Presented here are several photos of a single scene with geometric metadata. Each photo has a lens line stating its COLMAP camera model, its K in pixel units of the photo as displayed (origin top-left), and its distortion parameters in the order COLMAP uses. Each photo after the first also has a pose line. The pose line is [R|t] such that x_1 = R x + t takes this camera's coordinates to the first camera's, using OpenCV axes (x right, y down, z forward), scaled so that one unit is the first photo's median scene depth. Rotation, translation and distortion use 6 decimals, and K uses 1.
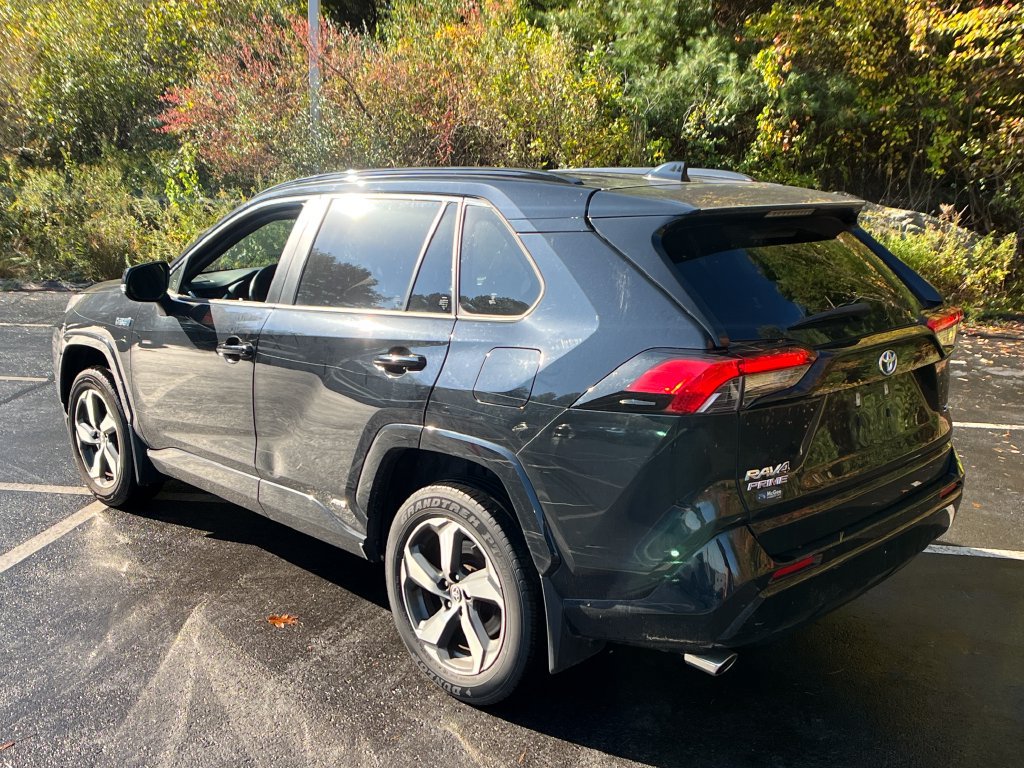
lens RADIAL K [[1155.9, 0, 532.2], [0, 1155.9, 383.3], [0, 0, 1]] dist [0.110456, -0.308948]
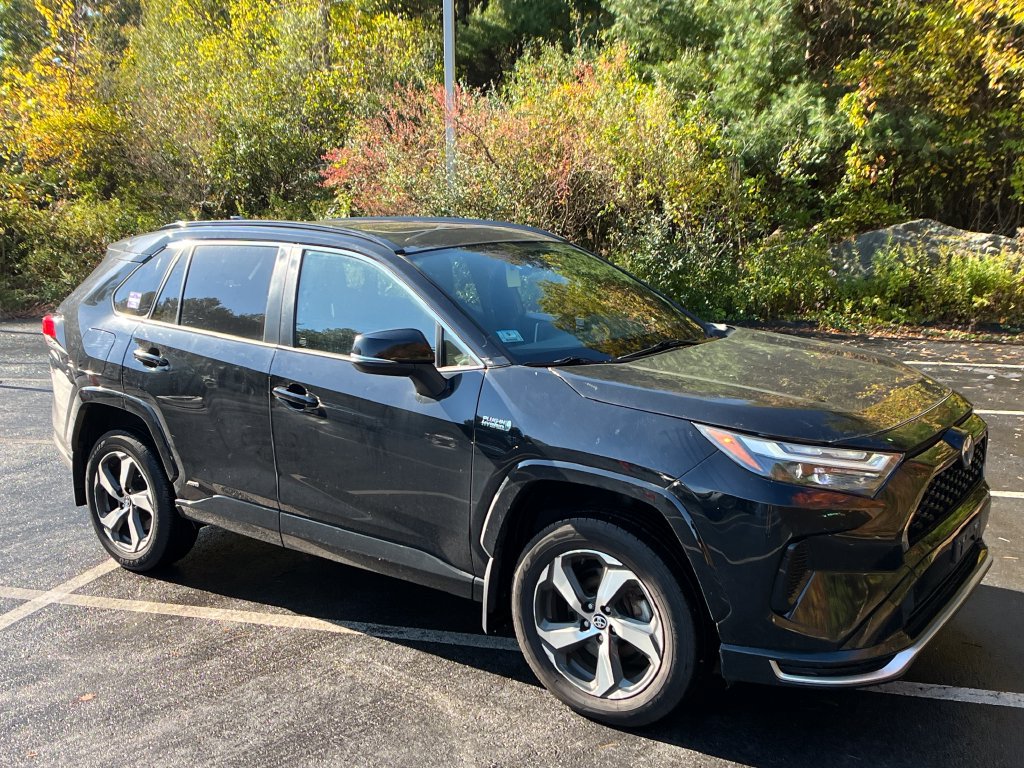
lens RADIAL K [[1155.9, 0, 532.2], [0, 1155.9, 383.3], [0, 0, 1]] dist [0.110456, -0.308948]
pose [[0.993800, -0.013256, -0.110389, 0.017214], [0.009726, 0.999426, -0.032459, 0.021401], [0.110755, 0.031184, 0.993358, -0.121347]]
